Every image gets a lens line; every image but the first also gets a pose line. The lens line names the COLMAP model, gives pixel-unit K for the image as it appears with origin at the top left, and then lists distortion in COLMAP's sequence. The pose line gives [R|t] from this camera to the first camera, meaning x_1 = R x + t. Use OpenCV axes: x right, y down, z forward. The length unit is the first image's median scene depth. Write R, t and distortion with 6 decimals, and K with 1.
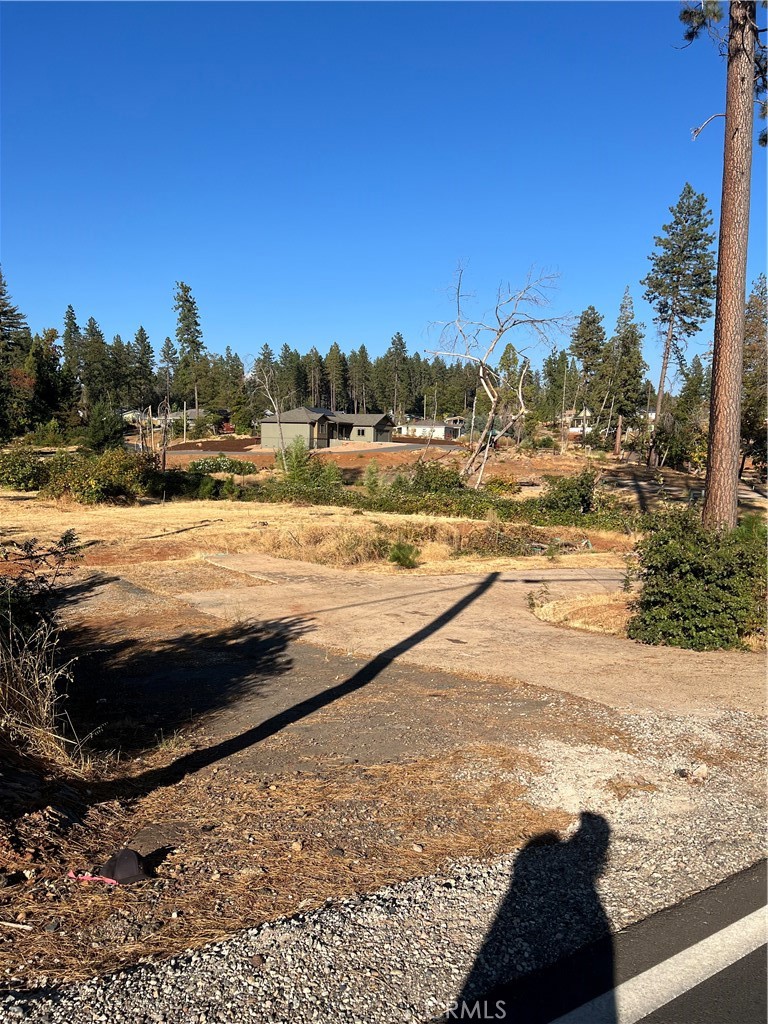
lens RADIAL K [[774.1, 0, 395.3], [0, 774.1, 537.0], [0, 0, 1]] dist [0.056678, -0.061142]
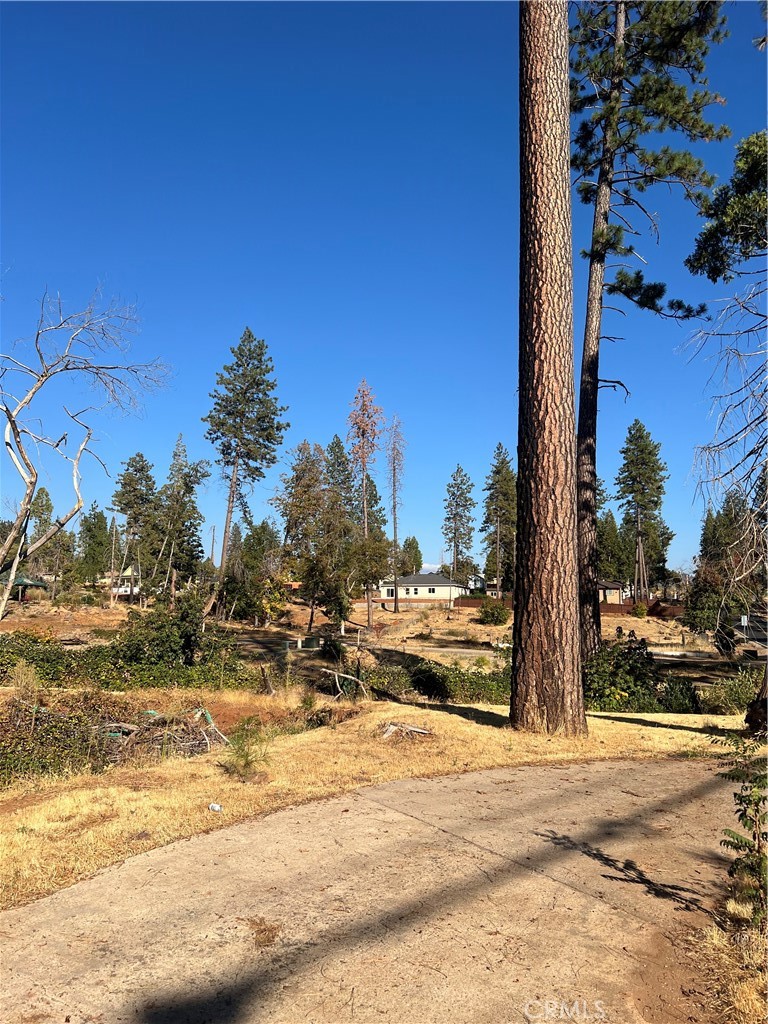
lens RADIAL K [[774.1, 0, 388.4], [0, 774.1, 521.7], [0, 0, 1]] dist [0.056678, -0.061142]
pose [[0.843873, 0.053973, 0.533821, 0.016278], [0.072033, 0.974524, -0.212403, 0.000305], [-0.531685, 0.217694, 0.818487, 0.147977]]
